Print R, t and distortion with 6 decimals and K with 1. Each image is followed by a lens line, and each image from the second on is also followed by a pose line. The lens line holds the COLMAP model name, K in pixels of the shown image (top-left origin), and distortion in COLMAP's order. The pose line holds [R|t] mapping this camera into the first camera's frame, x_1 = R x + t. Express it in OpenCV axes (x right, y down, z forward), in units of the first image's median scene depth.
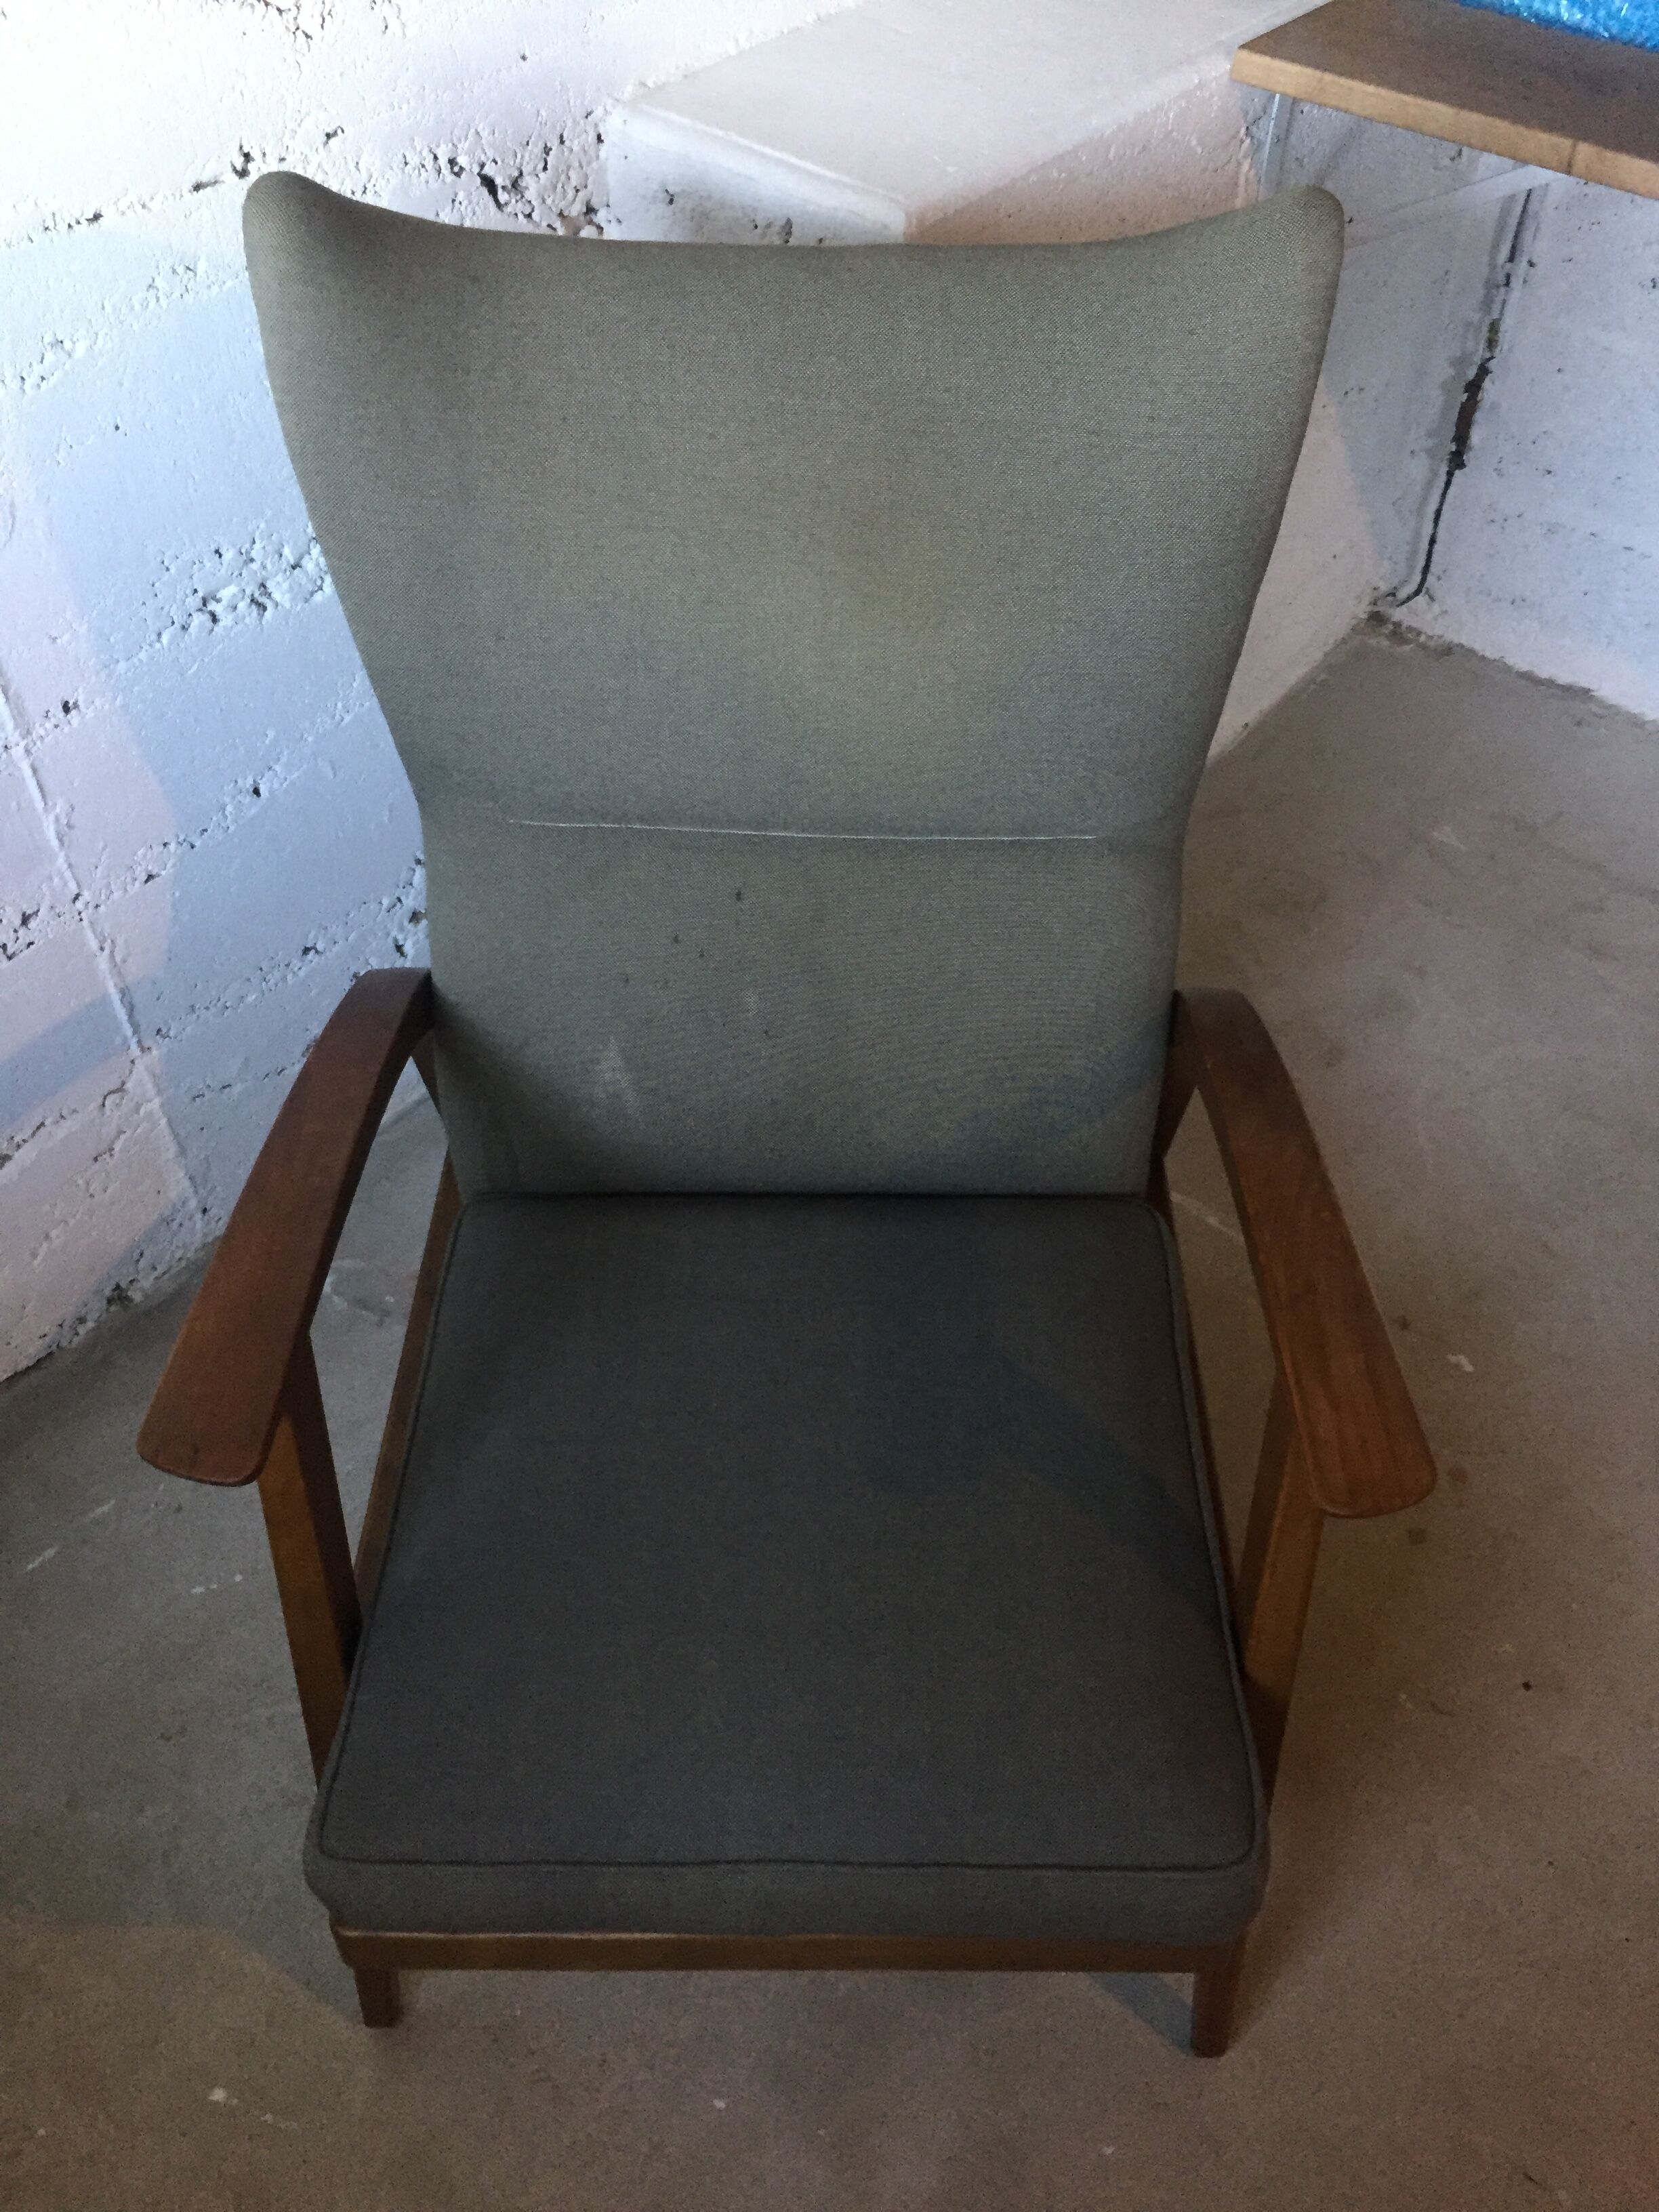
lens RADIAL K [[1906.5, 0, 865.6], [0, 1906.5, 1104.3], [0, 0, 1]] dist [0.085557, -0.128847]
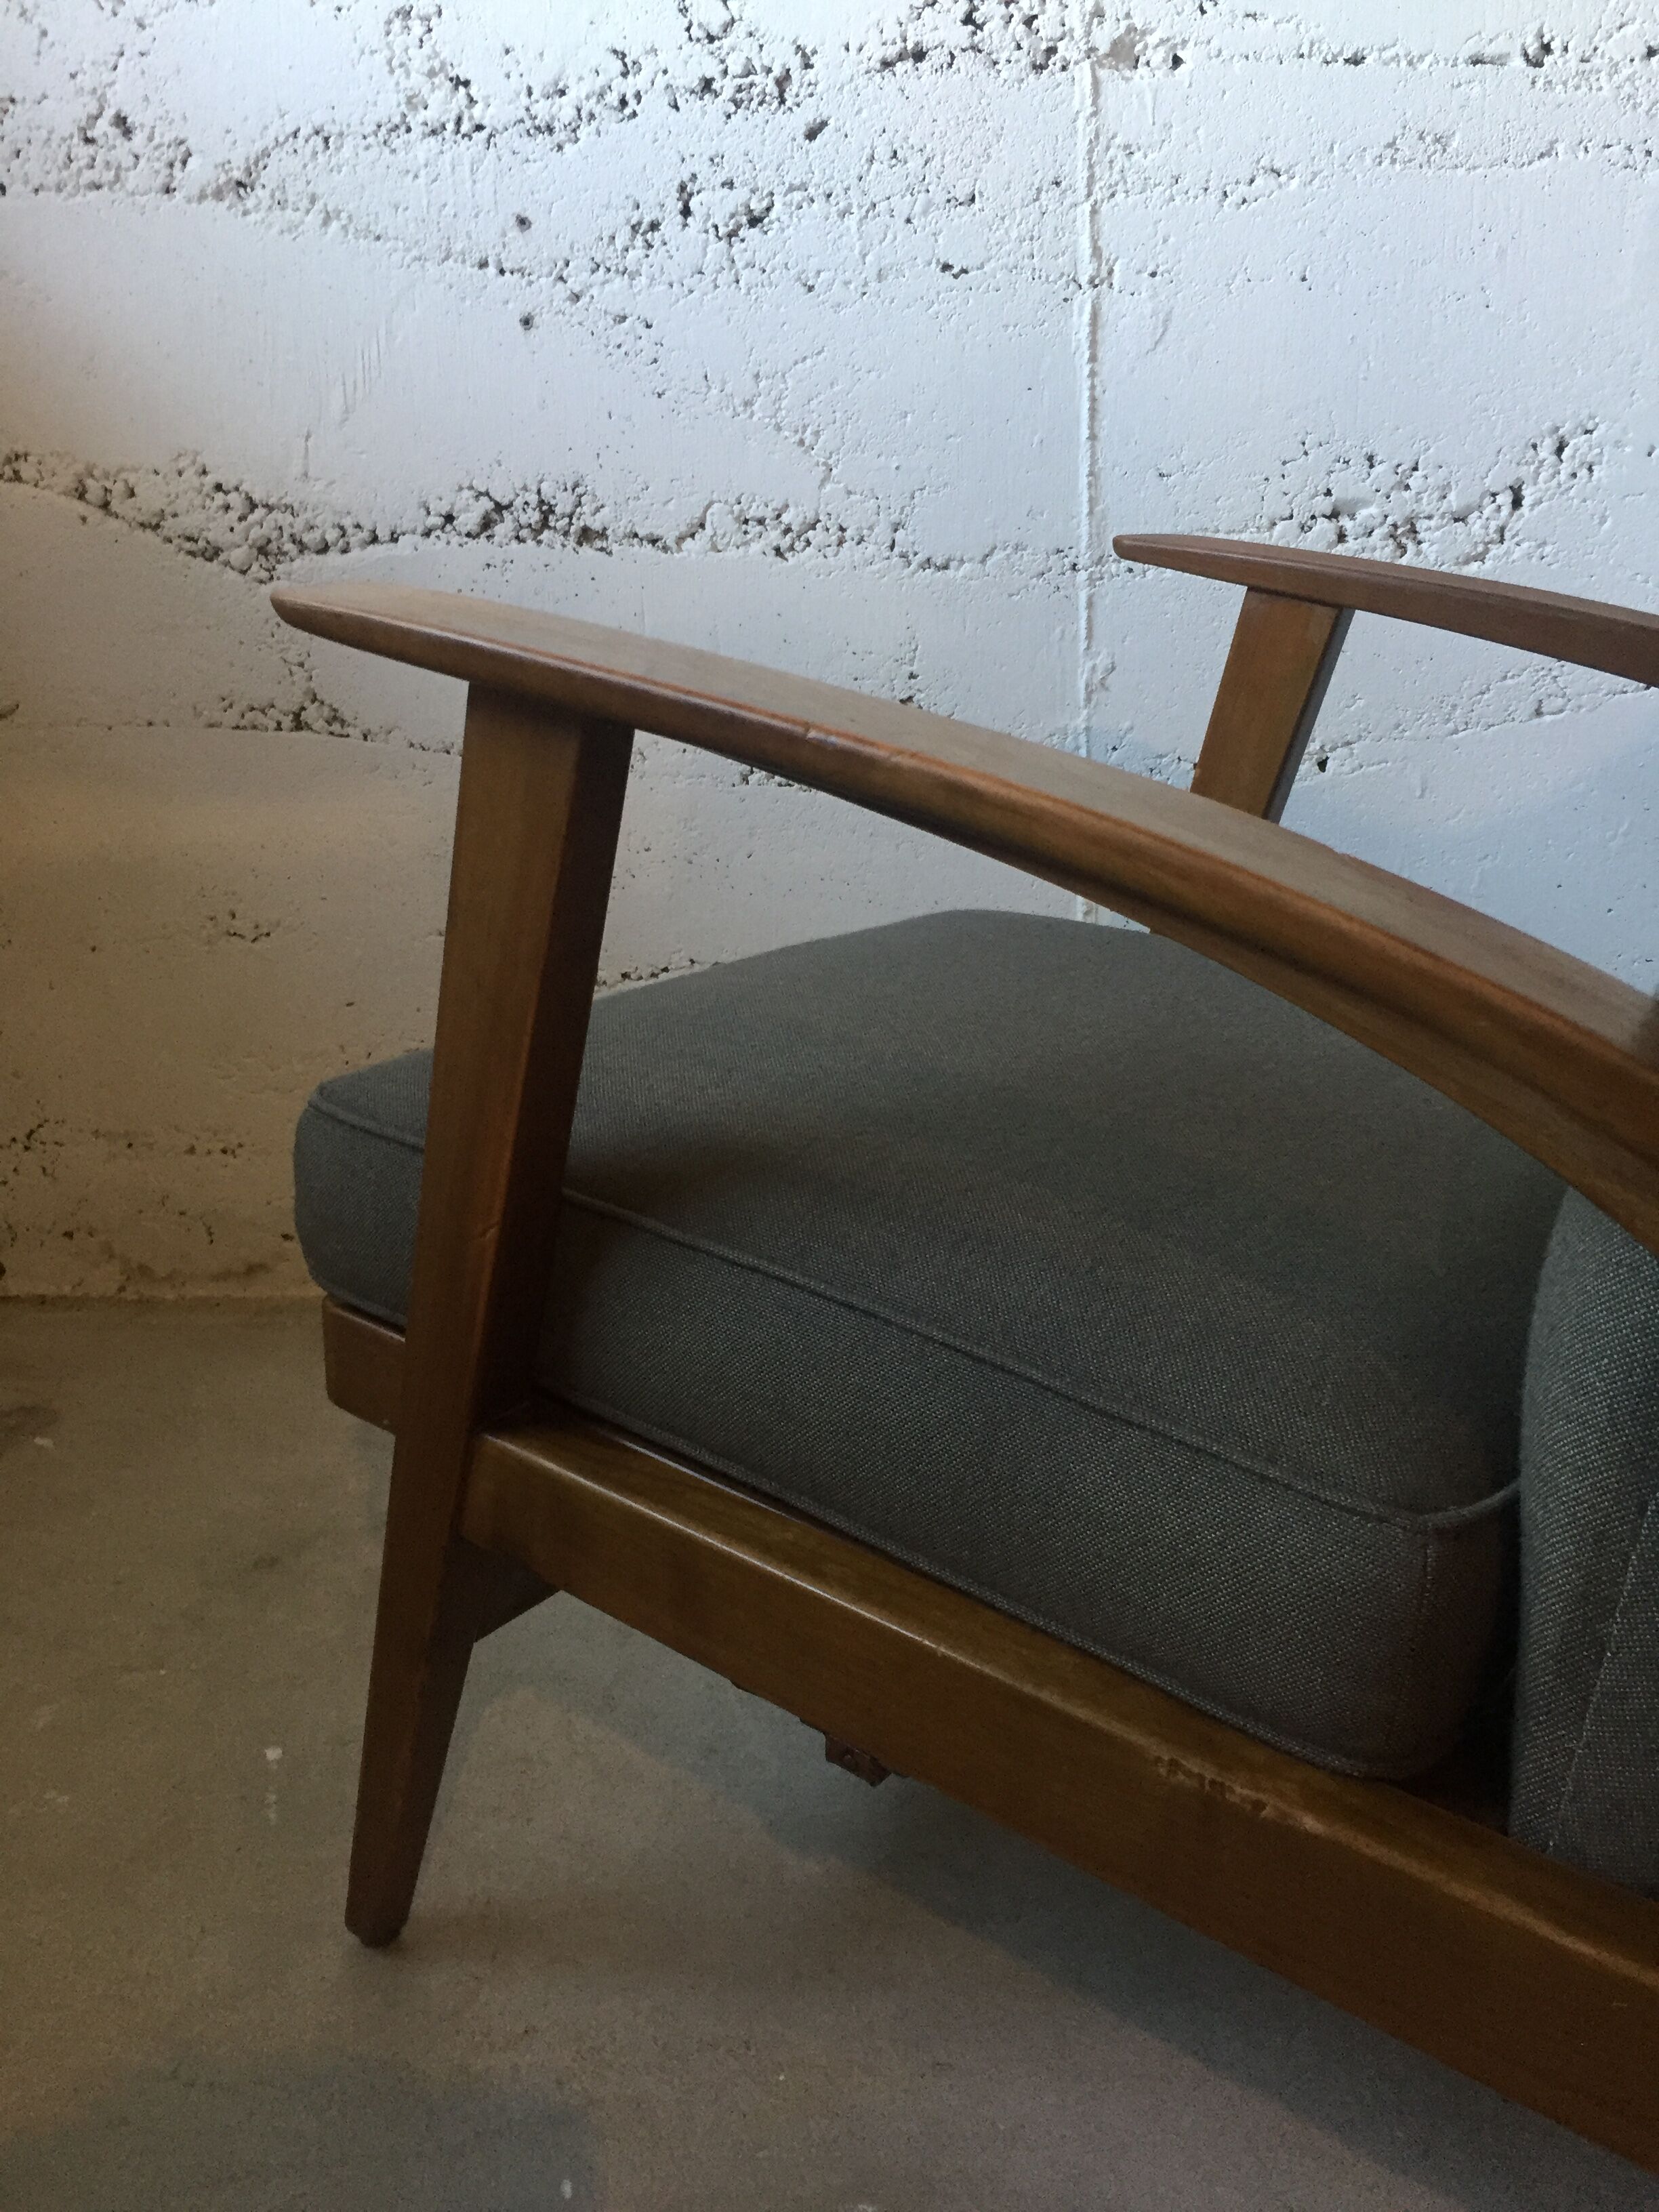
lens RADIAL K [[1906.5, 0, 822.5], [0, 1906.5, 1102.3], [0, 0, 1]] dist [0.085557, -0.128847]
pose [[0.571880, 0.212690, -0.792286, 0.312723], [-0.571576, 0.796088, -0.198859, 0.292915], [0.588433, 0.566575, 0.576835, 0.472791]]
